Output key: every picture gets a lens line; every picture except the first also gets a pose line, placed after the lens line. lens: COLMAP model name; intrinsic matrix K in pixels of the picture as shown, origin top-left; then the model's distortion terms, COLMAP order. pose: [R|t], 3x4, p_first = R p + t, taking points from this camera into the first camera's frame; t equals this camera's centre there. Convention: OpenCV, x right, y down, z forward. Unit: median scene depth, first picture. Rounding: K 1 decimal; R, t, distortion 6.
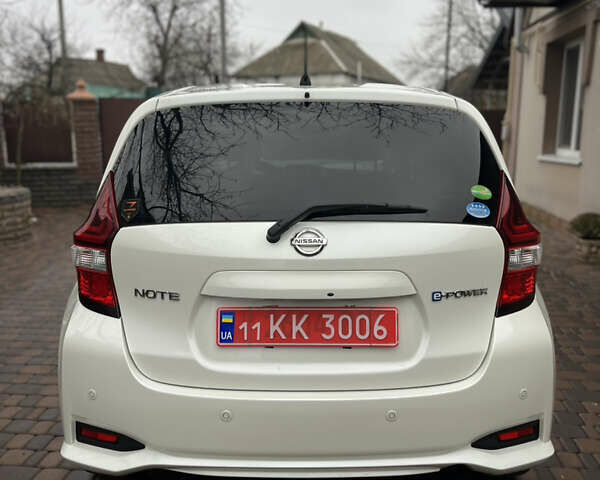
lens RADIAL K [[561.4, 0, 300.0], [0, 561.4, 240.0], [0, 0, 1]] dist [-0.007748, -0.012719]
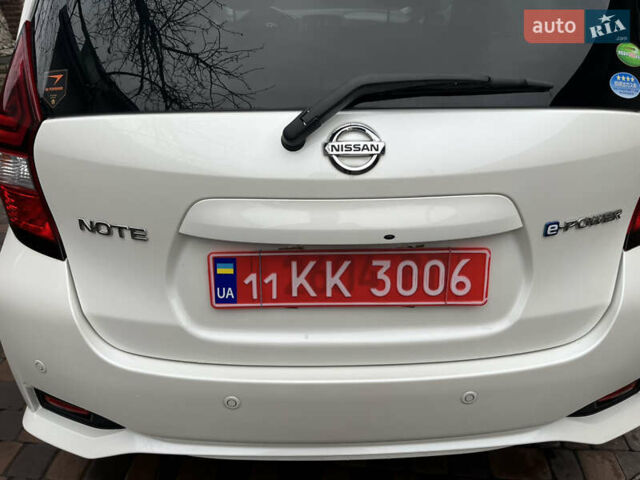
lens RADIAL K [[471.7, 0, 320.0], [0, 471.7, 240.0], [0, 0, 1]] dist [0.046258, -0.095317]
pose [[0.999960, -0.008395, 0.002925, -0.021953], [0.007096, 0.951943, 0.306192, -0.055895], [-0.005355, -0.306159, 0.951965, 0.492660]]
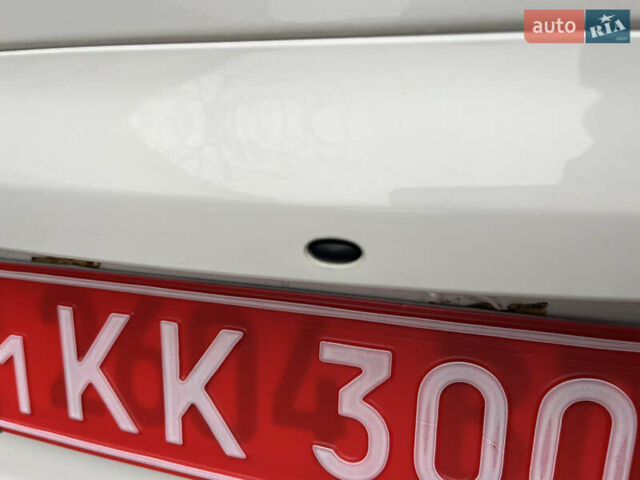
lens RADIAL K [[471.7, 0, 320.0], [0, 471.7, 240.0], [0, 0, 1]] dist [0.046258, -0.095317]
pose [[0.958142, 0.078722, -0.275259, 0.075219], [-0.001861, 0.963146, 0.268974, 0.067295], [0.286289, -0.257203, 0.922976, 0.881488]]
